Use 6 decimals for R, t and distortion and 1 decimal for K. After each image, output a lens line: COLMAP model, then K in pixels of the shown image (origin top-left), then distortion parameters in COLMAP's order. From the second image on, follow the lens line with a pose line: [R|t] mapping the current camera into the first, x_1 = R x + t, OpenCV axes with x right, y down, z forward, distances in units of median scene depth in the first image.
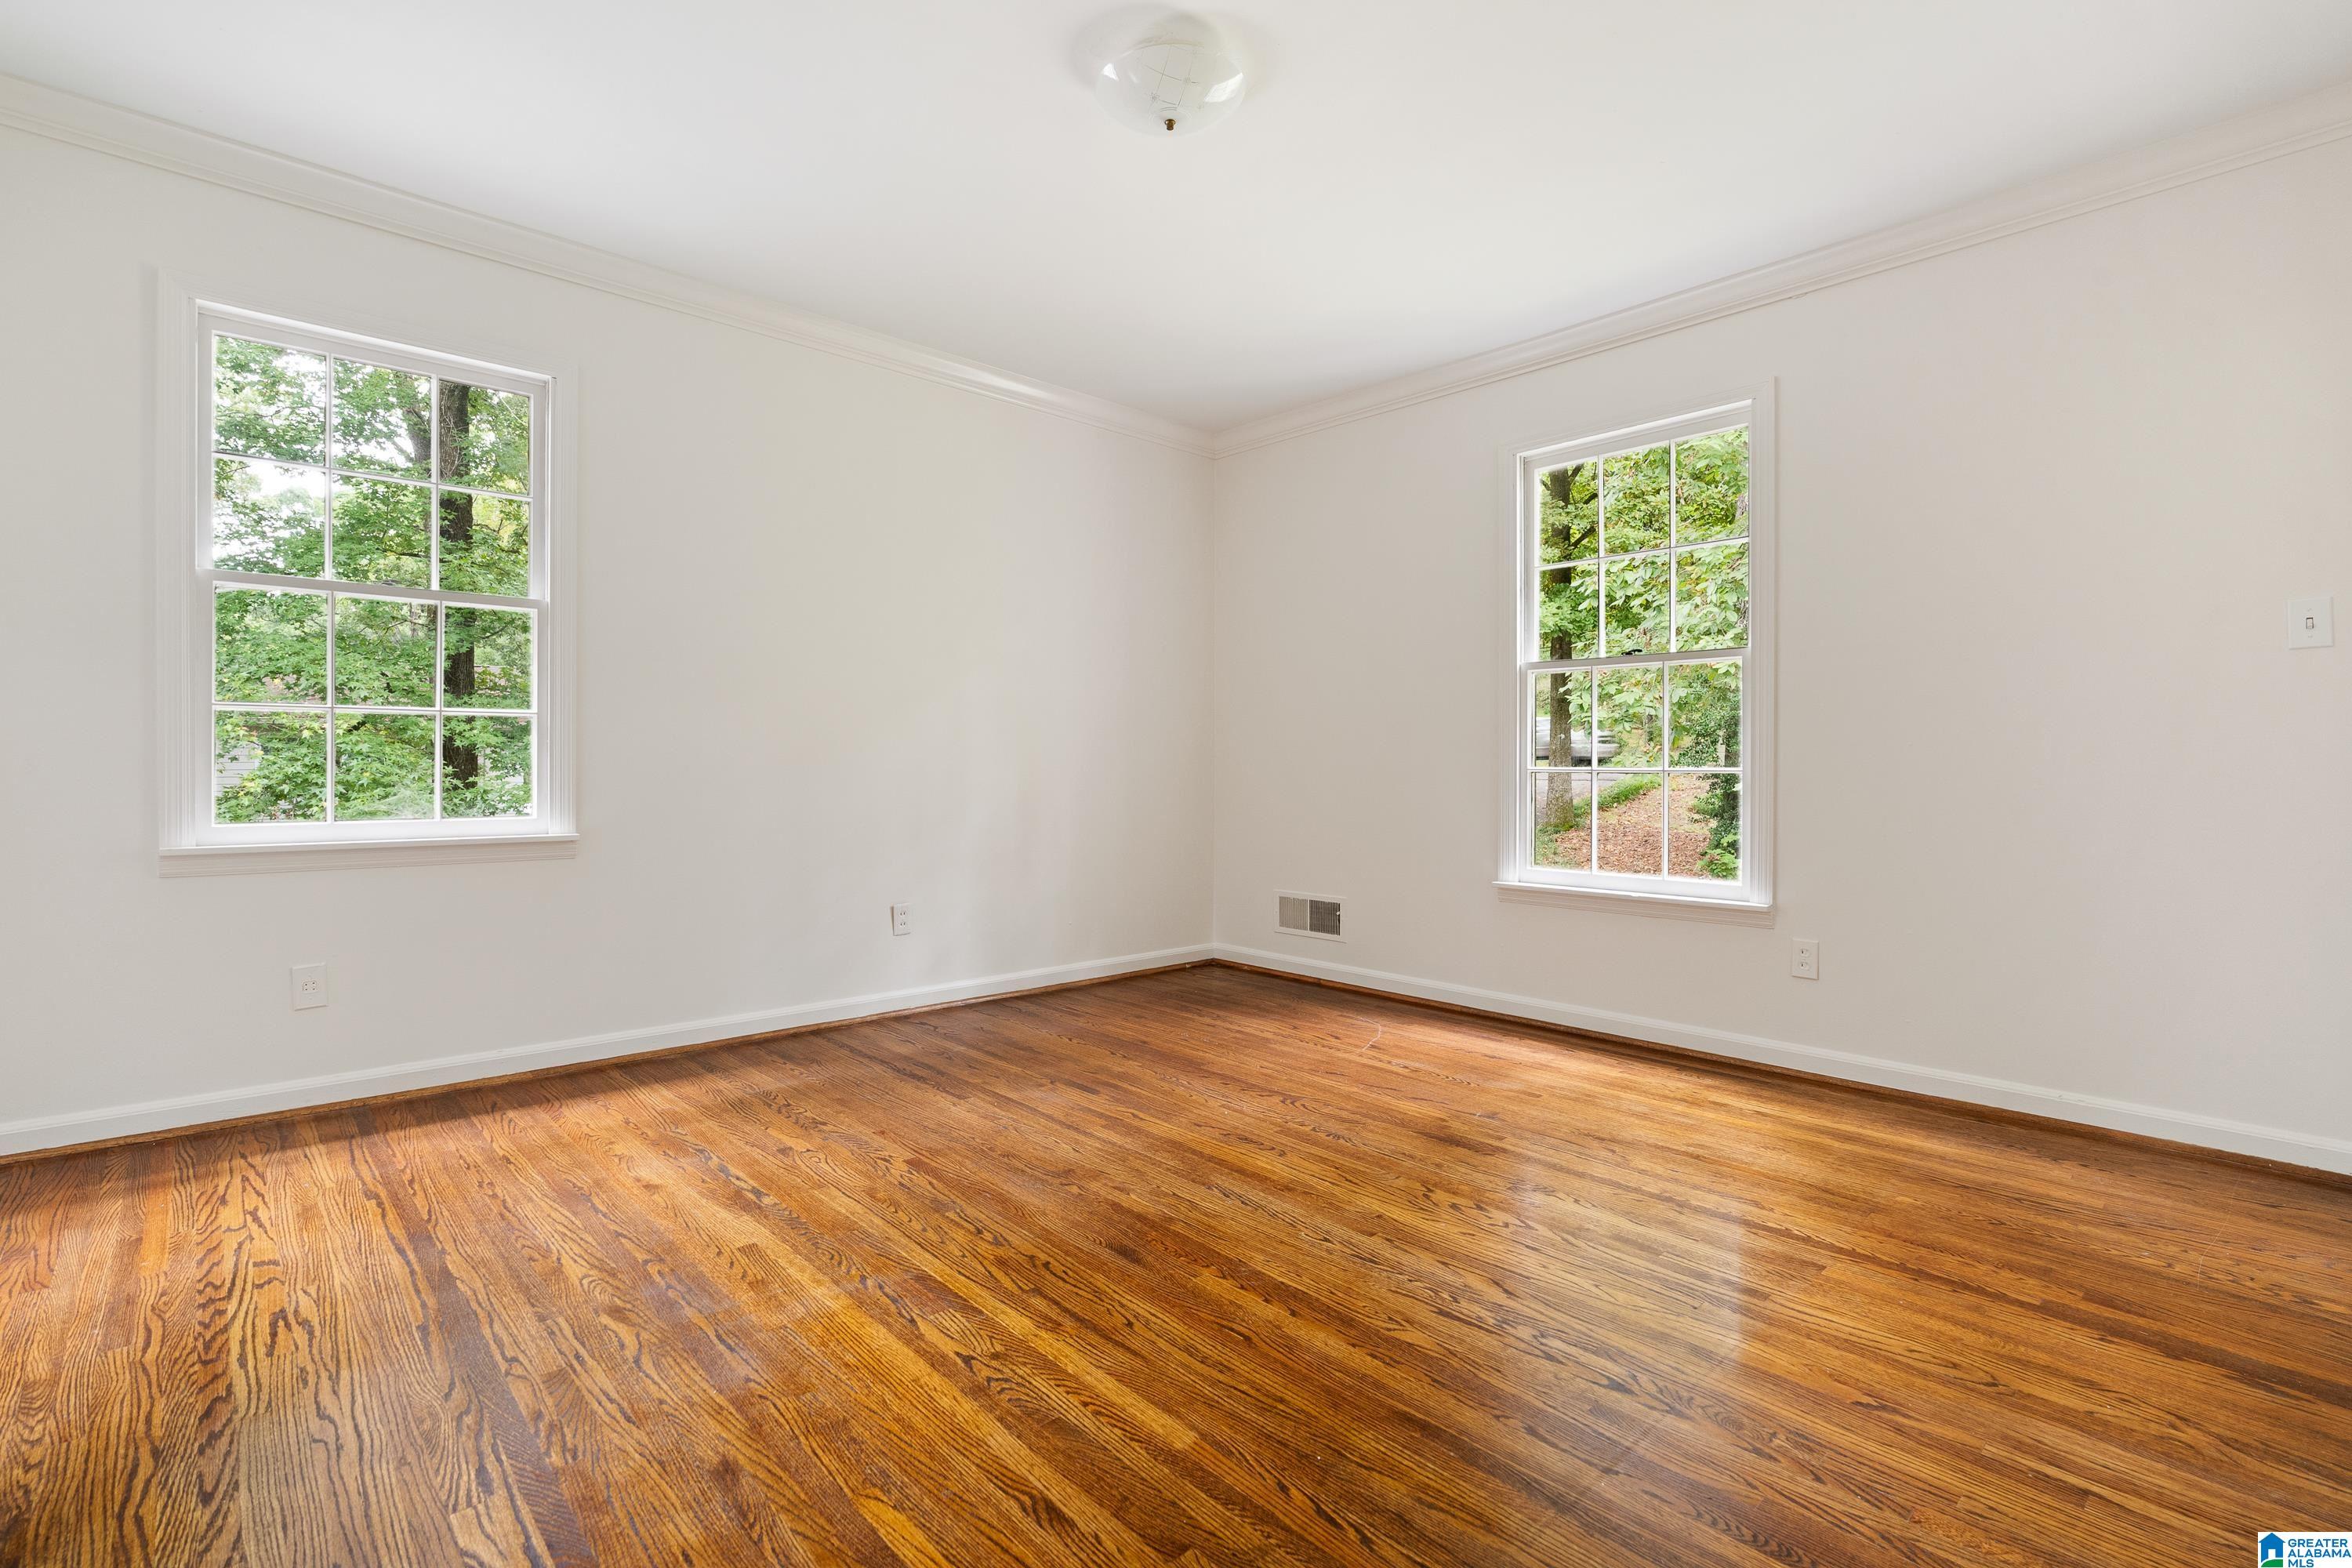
lens RADIAL K [[1072.5, 0, 1171.1], [0, 1072.5, 773.1], [0, 0, 1]] dist [-0.008375, 0.001400]
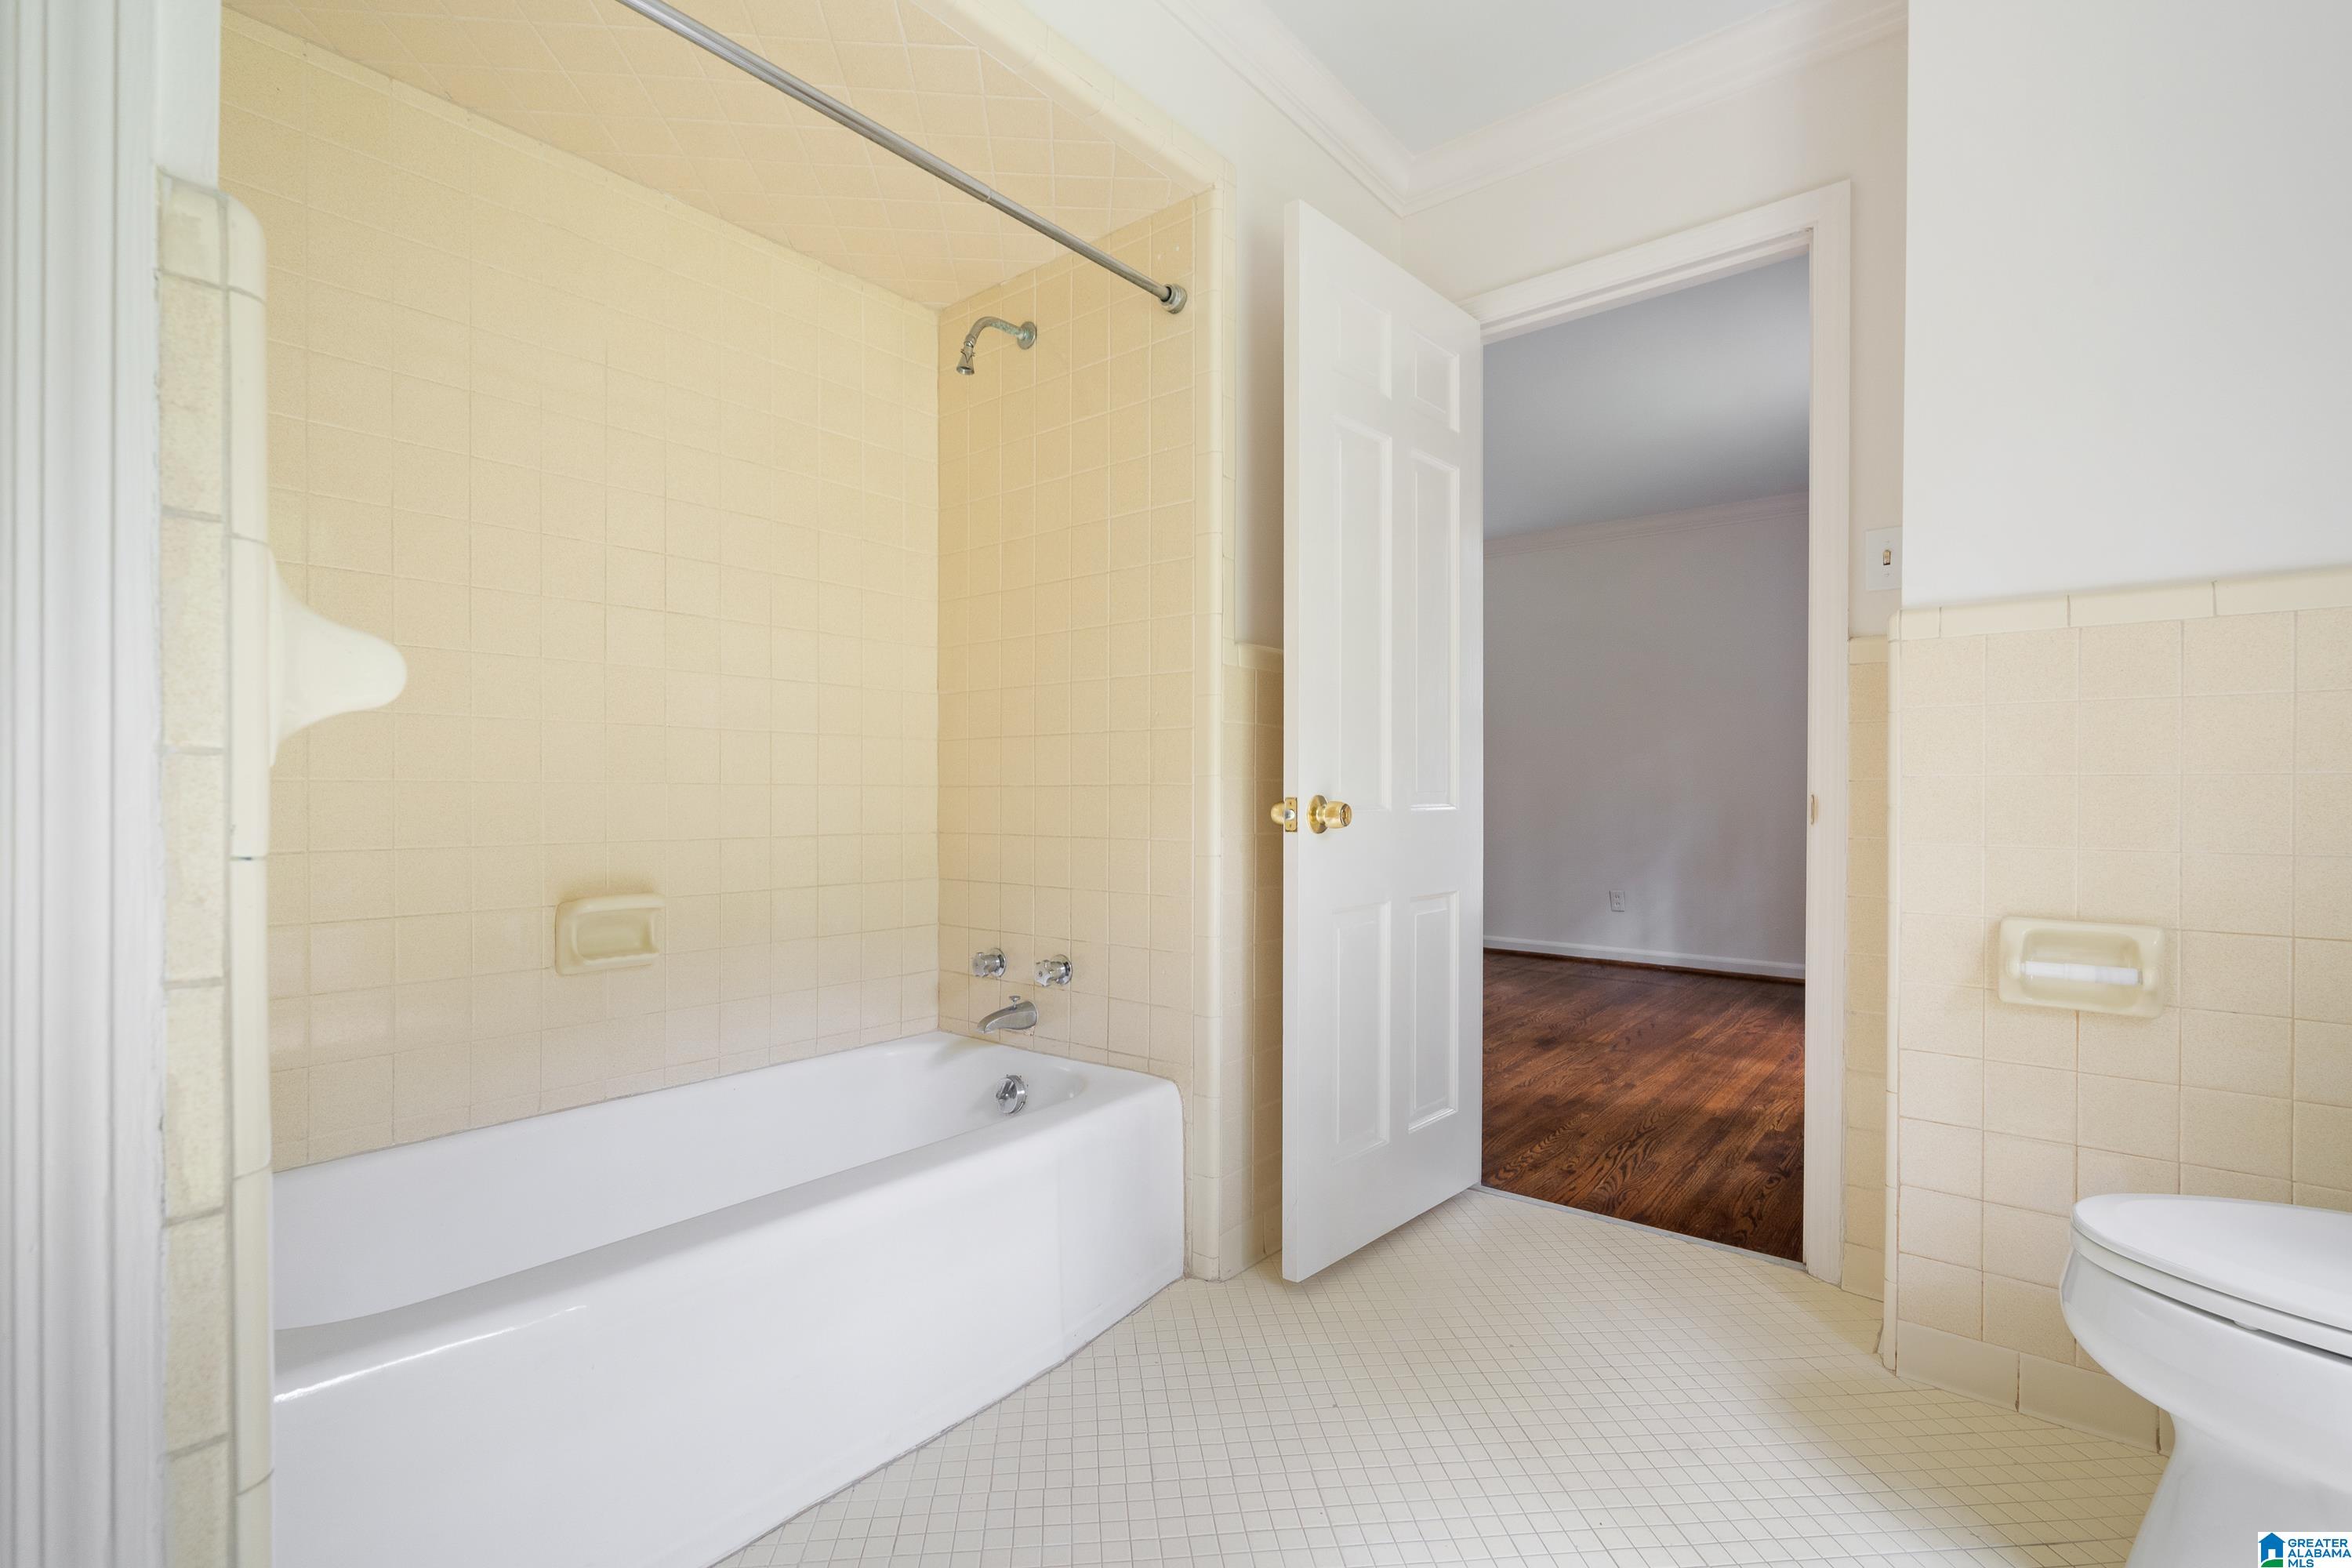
lens RADIAL K [[1072.5, 0, 1171.2], [0, 1072.5, 792.8], [0, 0, 1]] dist [-0.008375, 0.001400]
pose [[0.149362, -0.002278, -0.988780, 1.825078], [-0.010809, 0.999934, -0.003937, -0.001594], [0.988723, 0.011276, 0.149328, 0.251697]]
